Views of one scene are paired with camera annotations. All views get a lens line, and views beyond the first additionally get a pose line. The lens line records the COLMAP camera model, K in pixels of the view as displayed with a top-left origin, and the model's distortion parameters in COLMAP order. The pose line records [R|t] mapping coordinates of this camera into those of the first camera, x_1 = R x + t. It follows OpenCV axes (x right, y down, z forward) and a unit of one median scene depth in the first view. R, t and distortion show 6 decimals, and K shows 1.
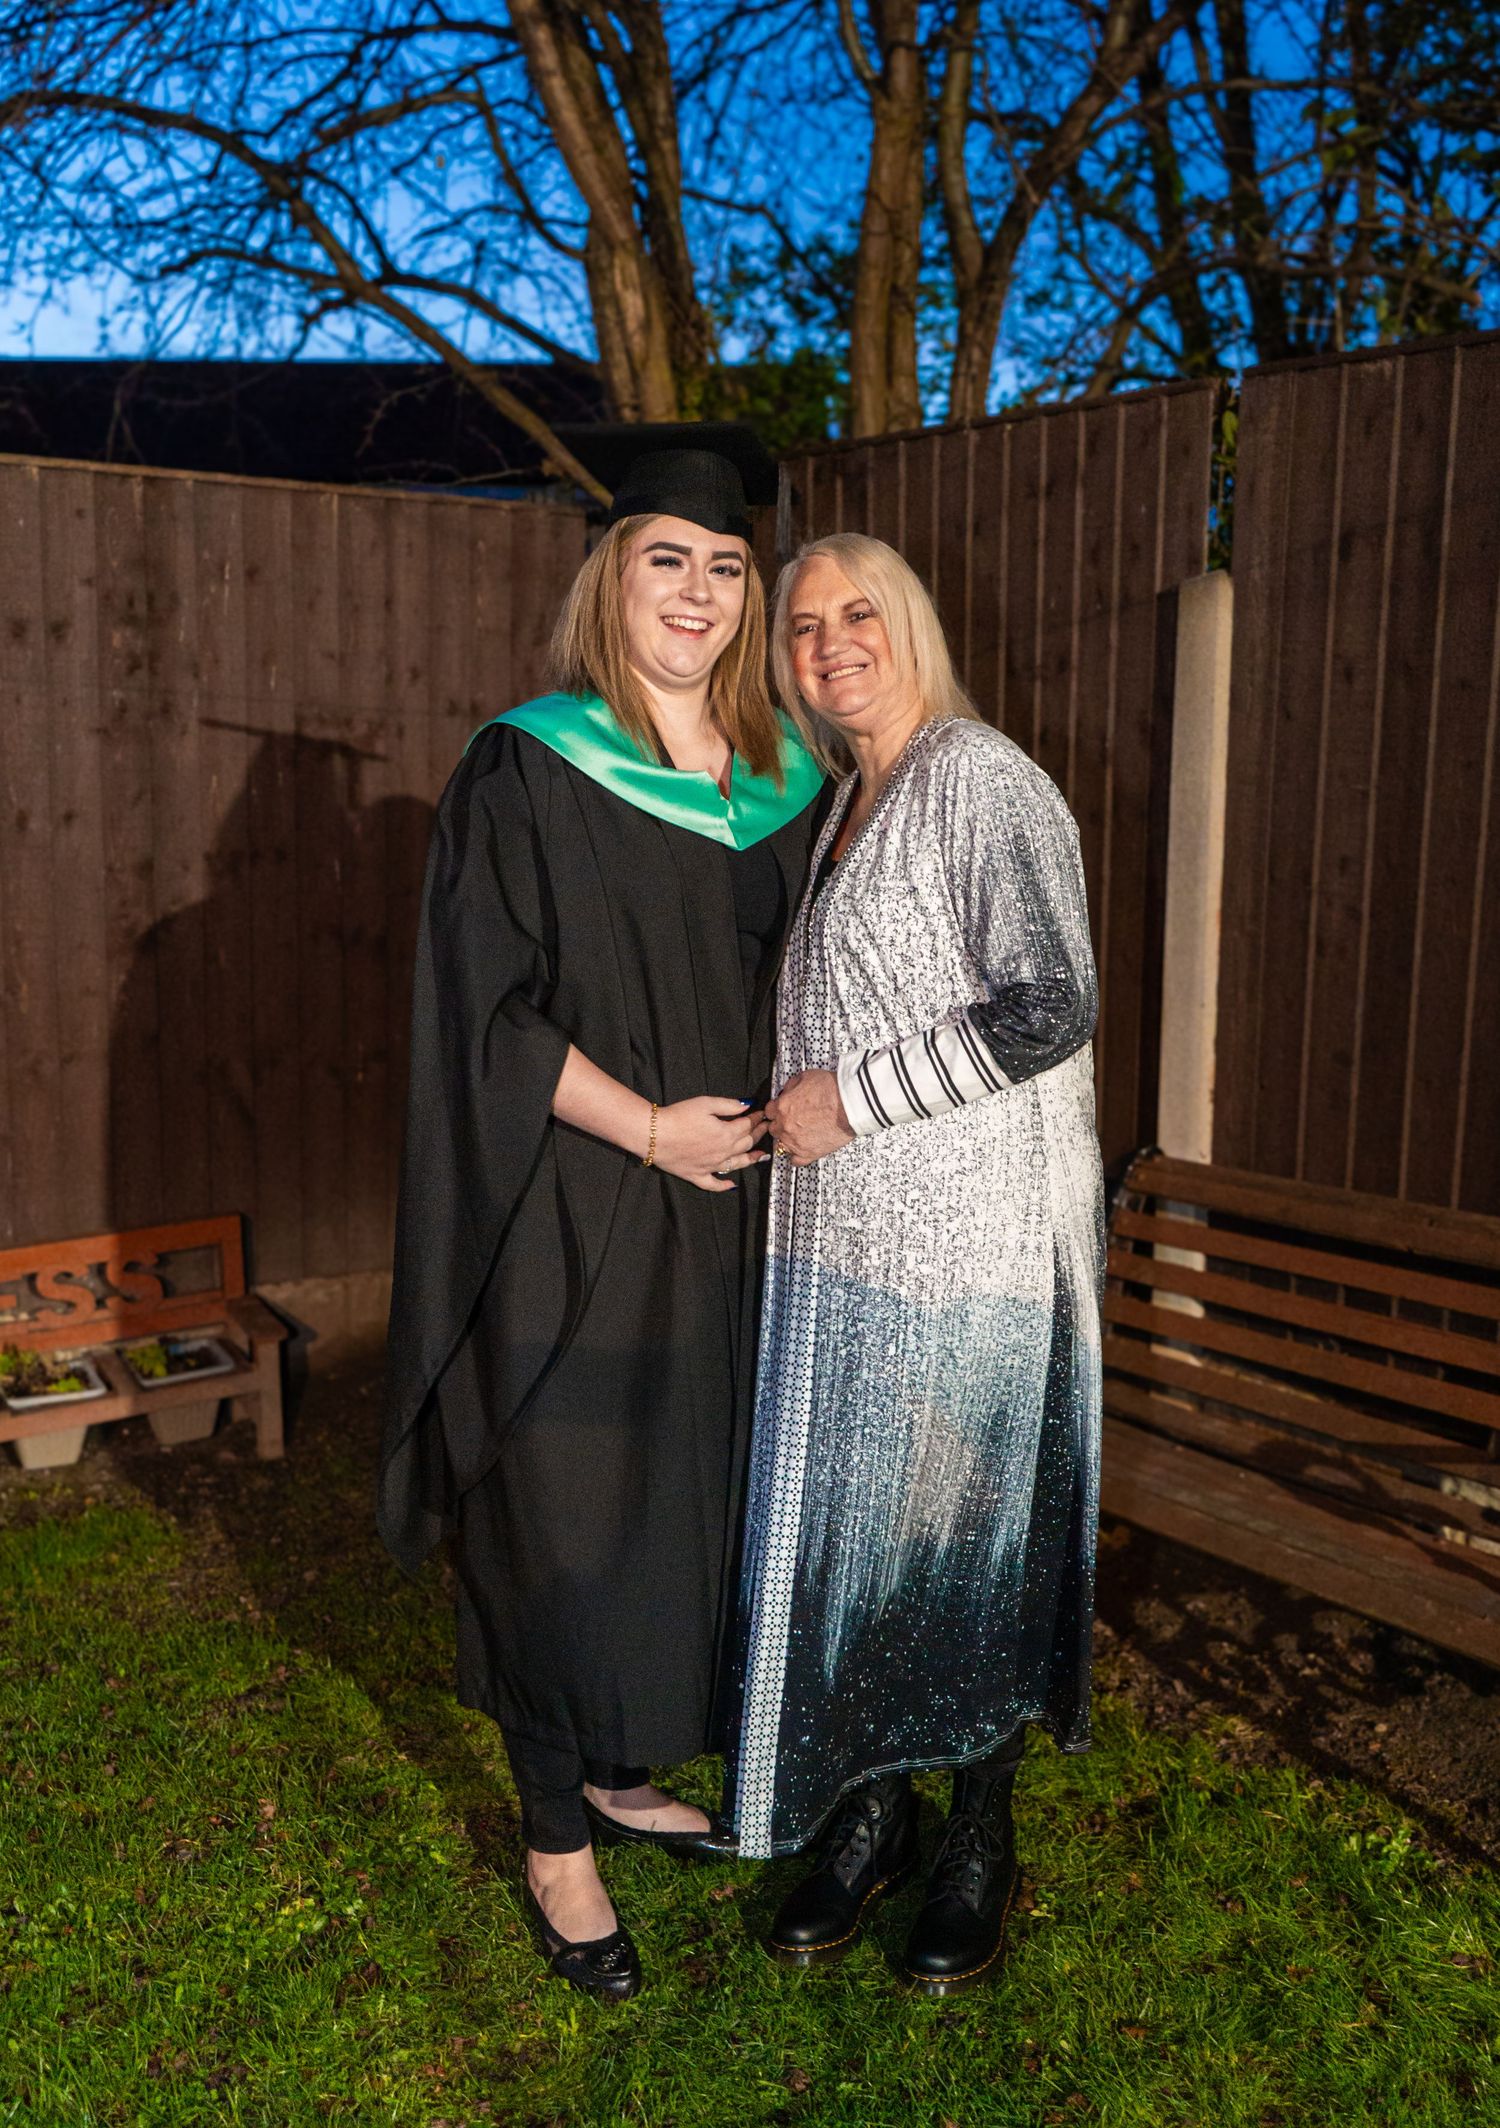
lens RADIAL K [[1888.2, 0, 744.8], [0, 1888.2, 1046.1], [0, 0, 1]] dist [-0.003917, 0.008242]
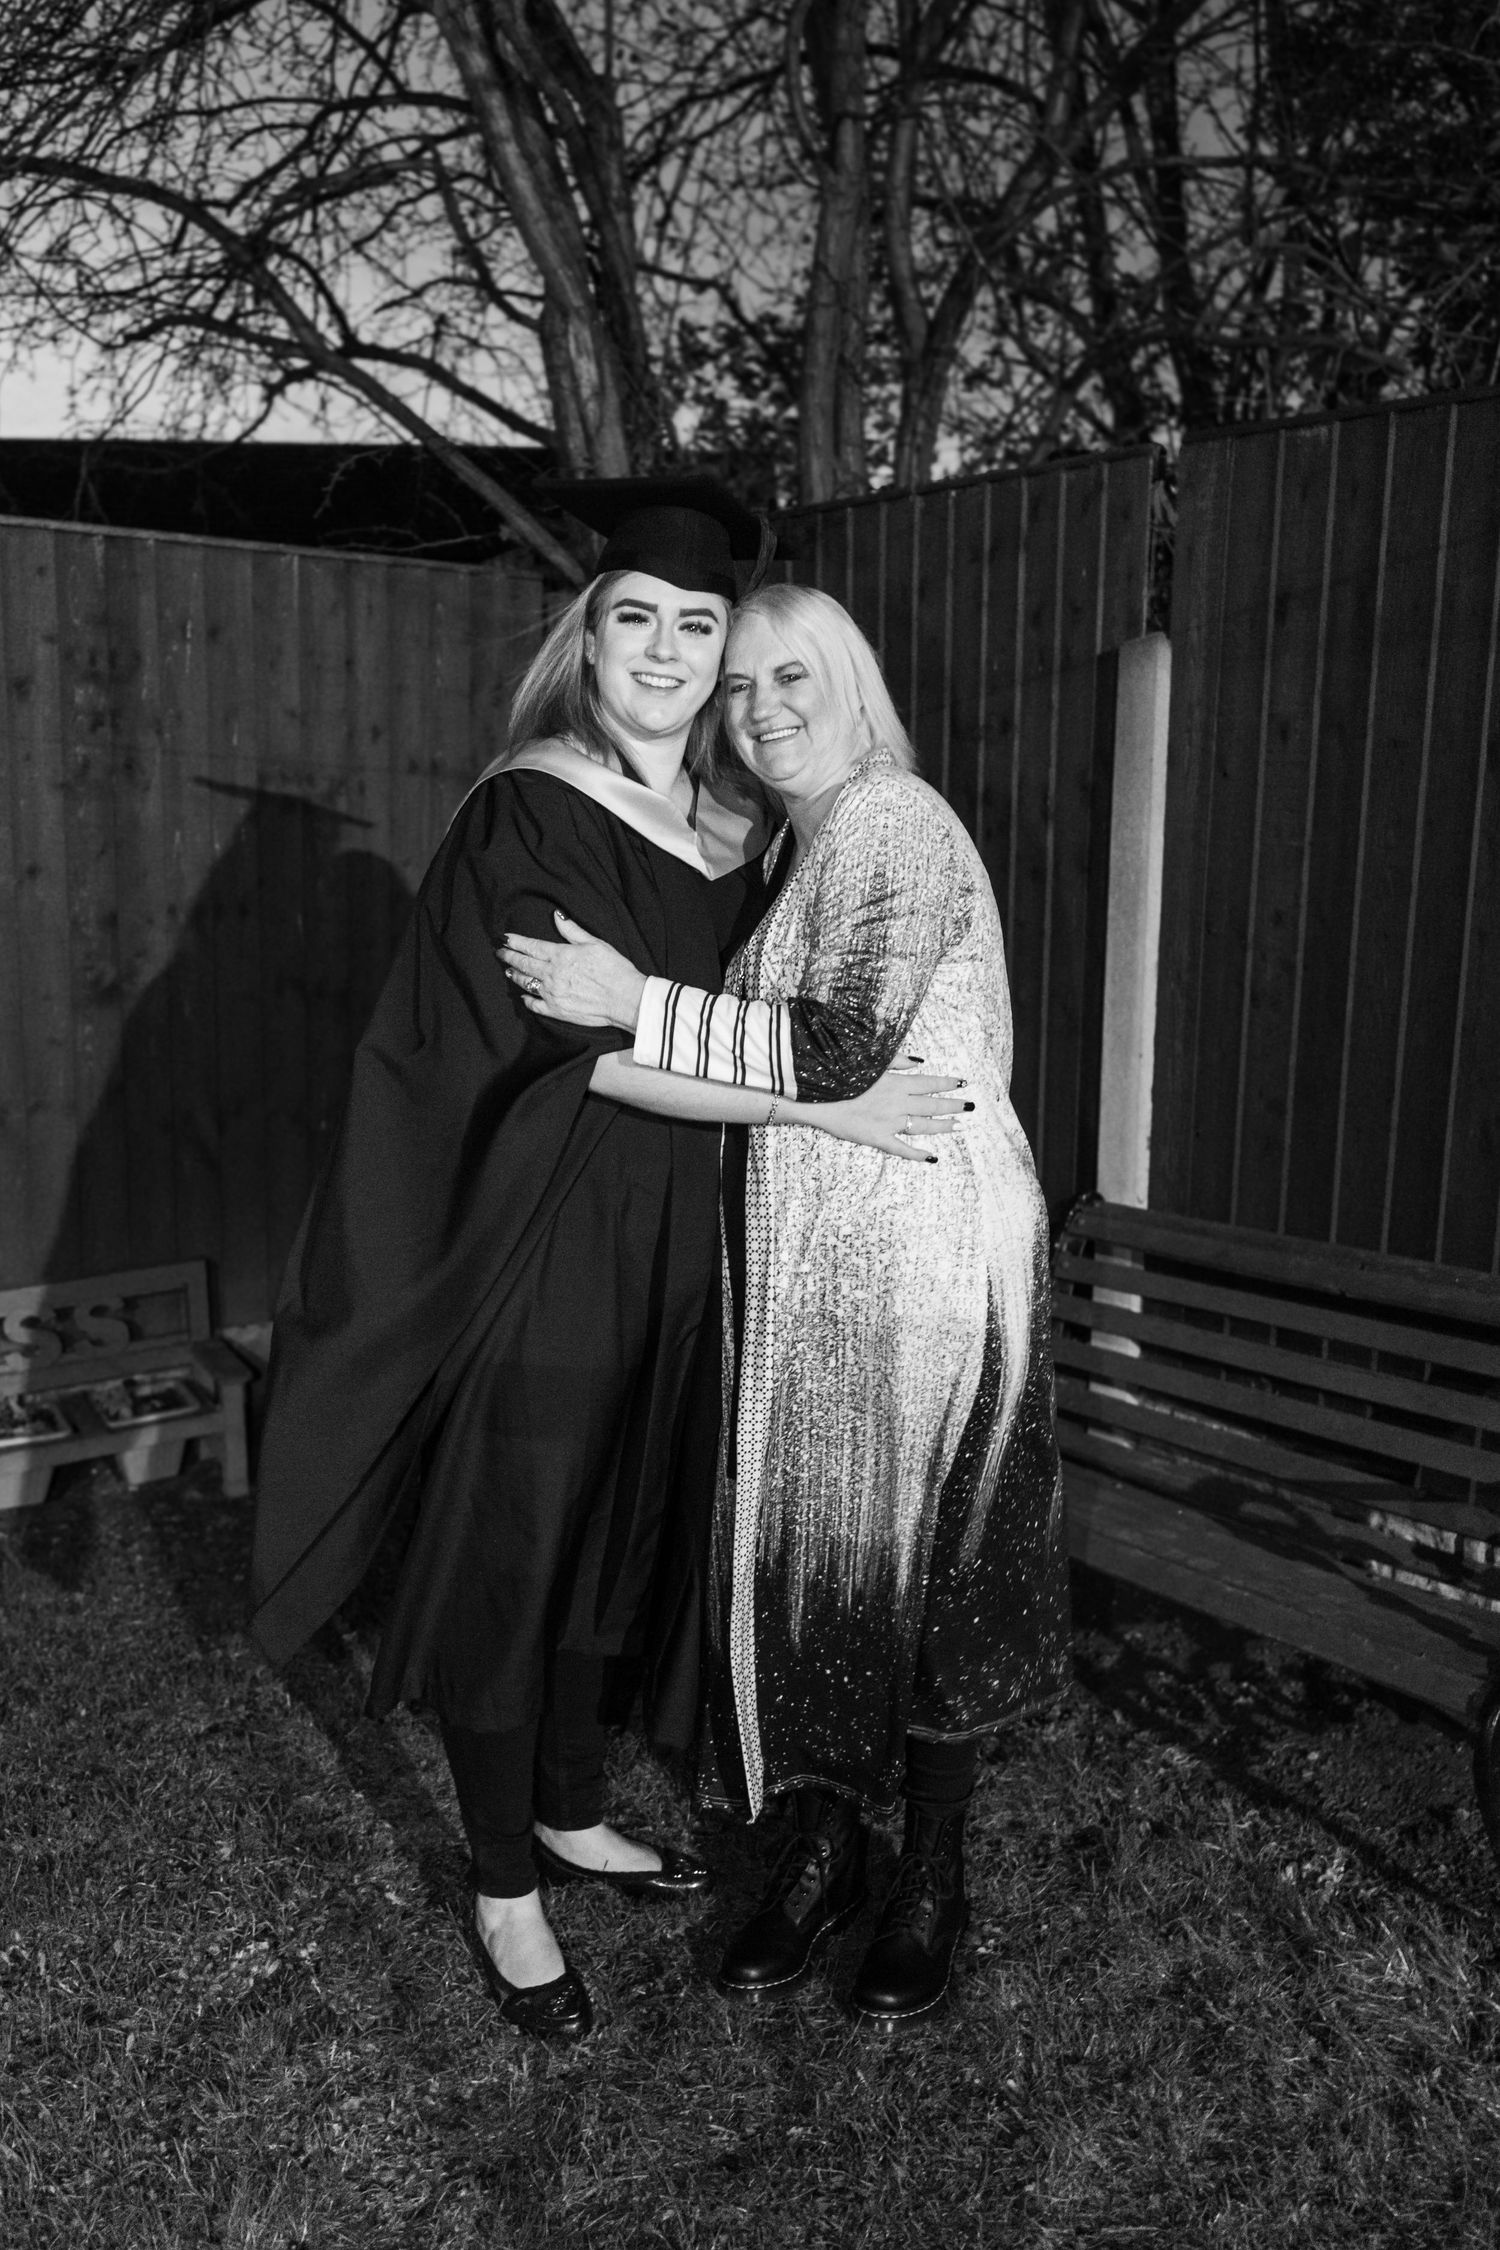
lens RADIAL K [[1771.1, 0, 750.0], [0, 1771.1, 1125.0], [0, 0, 1]] dist [-0.006821, 0.012261]
pose [[0.999587, -0.000985, 0.028724, 0.001357], [0.000508, 0.999862, 0.016598, 0.000075], [-0.028736, -0.016576, 0.999450, 0.035993]]
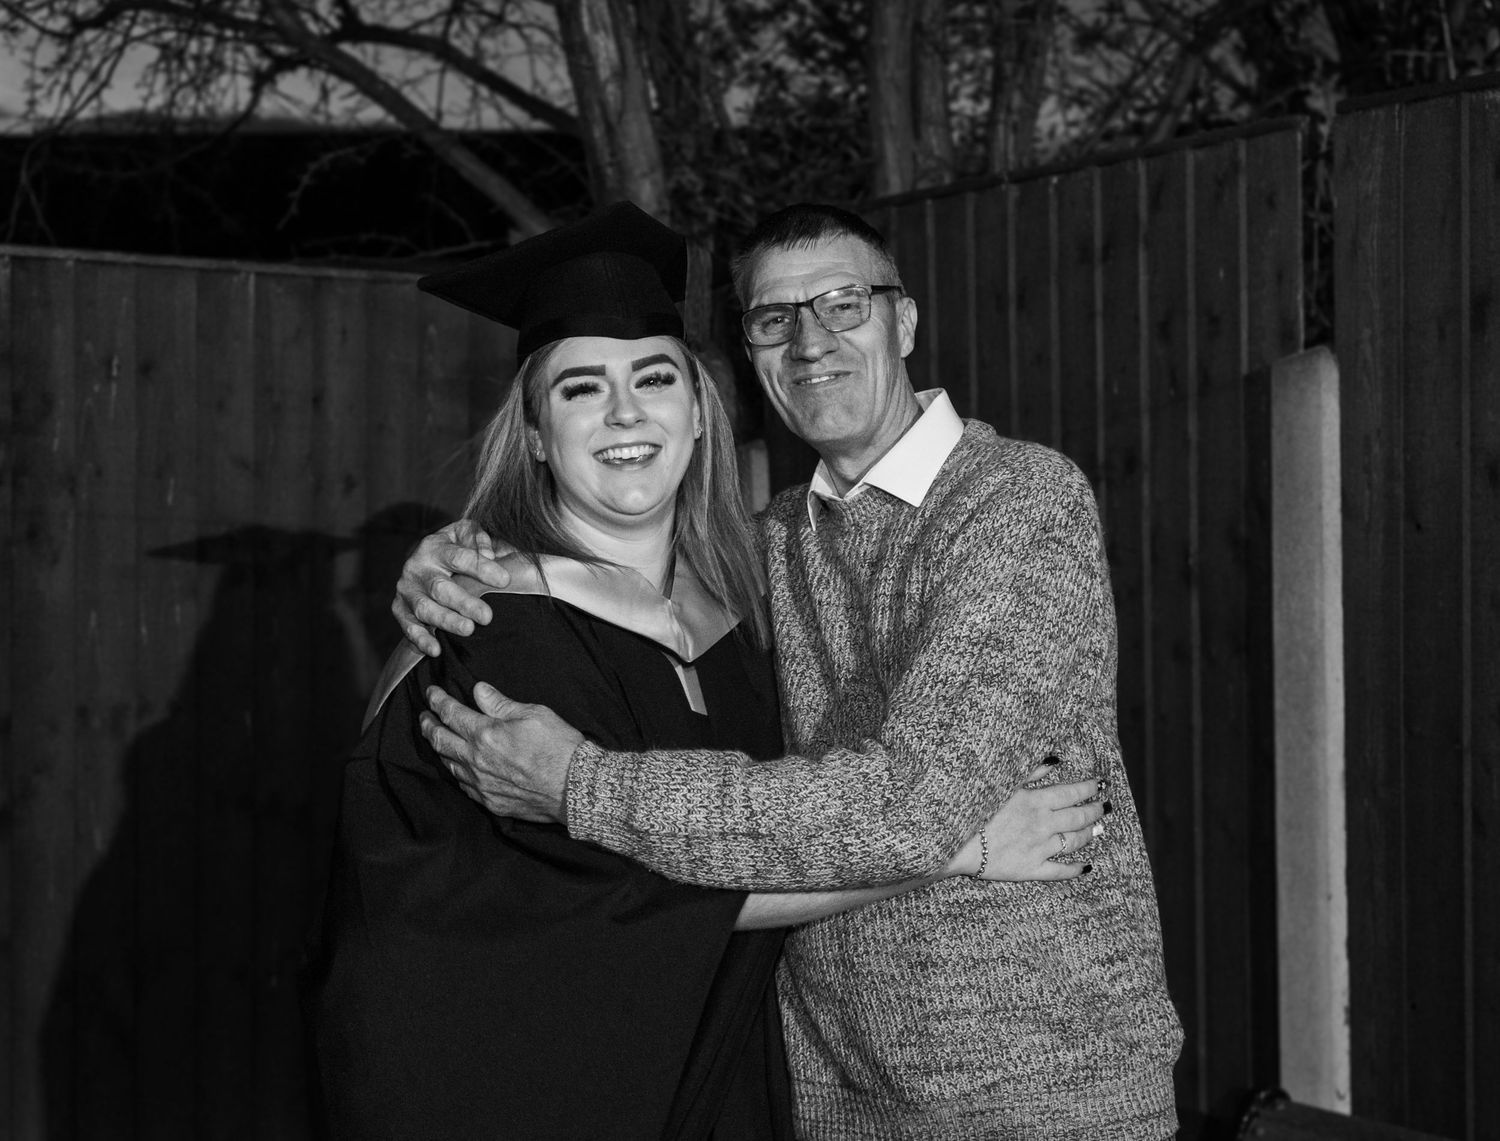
lens RADIAL K [[2086.8, 0, 799.3], [0, 2086.8, 544.7], [0, 0, 1]] dist [0.013895, 0.017275]
pose [[0.999827, -0.017973, -0.004798, 0.031936], [0.017050, 0.988540, -0.149995, -0.037806], [0.007439, 0.149888, 0.988675, 0.128977]]
